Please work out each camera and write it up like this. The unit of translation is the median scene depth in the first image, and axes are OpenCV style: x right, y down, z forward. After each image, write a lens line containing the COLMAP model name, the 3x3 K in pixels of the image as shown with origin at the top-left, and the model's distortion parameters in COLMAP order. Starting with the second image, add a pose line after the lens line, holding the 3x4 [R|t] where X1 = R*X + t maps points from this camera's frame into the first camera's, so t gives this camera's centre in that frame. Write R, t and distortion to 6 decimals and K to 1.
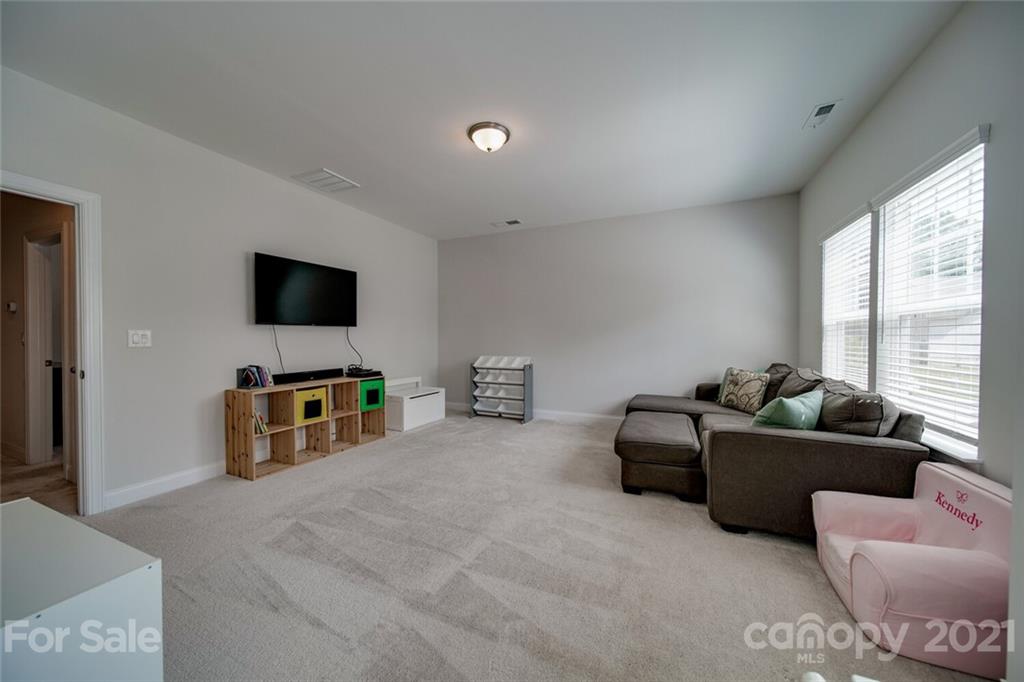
lens RADIAL K [[358.7, 0, 515.2], [0, 358.7, 340.2], [0, 0, 1]] dist [0.001069, 0.000085]
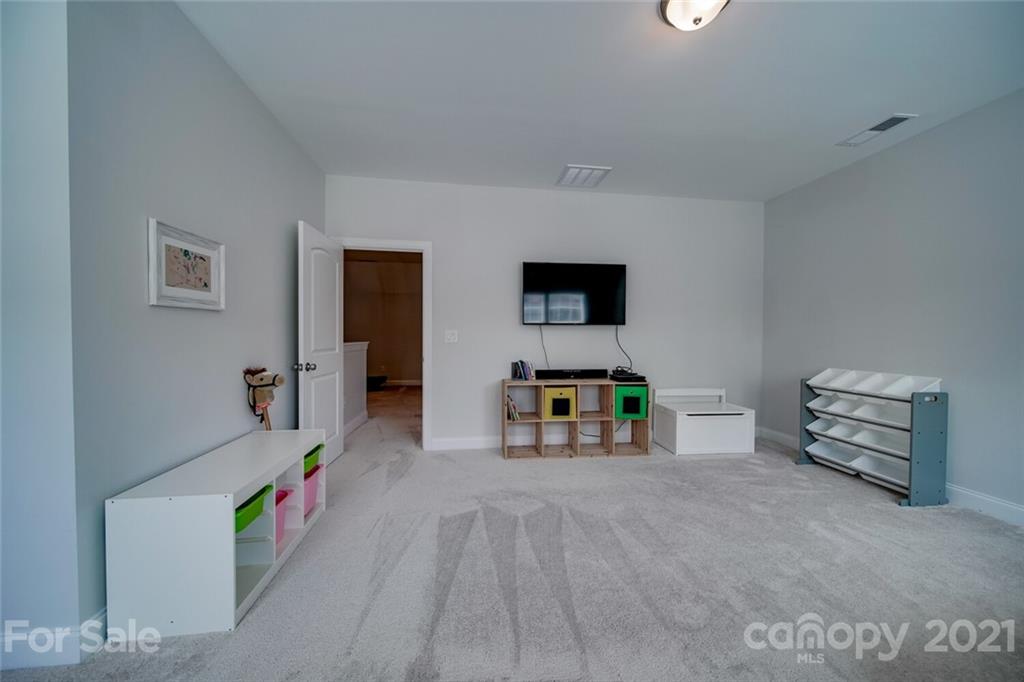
lens RADIAL K [[358.7, 0, 512.9], [0, 358.7, 340.8], [0, 0, 1]] dist [0.001069, 0.000085]
pose [[0.529786, 0.015533, -0.847989, 0.187878], [-0.013270, 0.999862, 0.010024, -0.003396], [0.848027, 0.005942, 0.529919, 0.291382]]
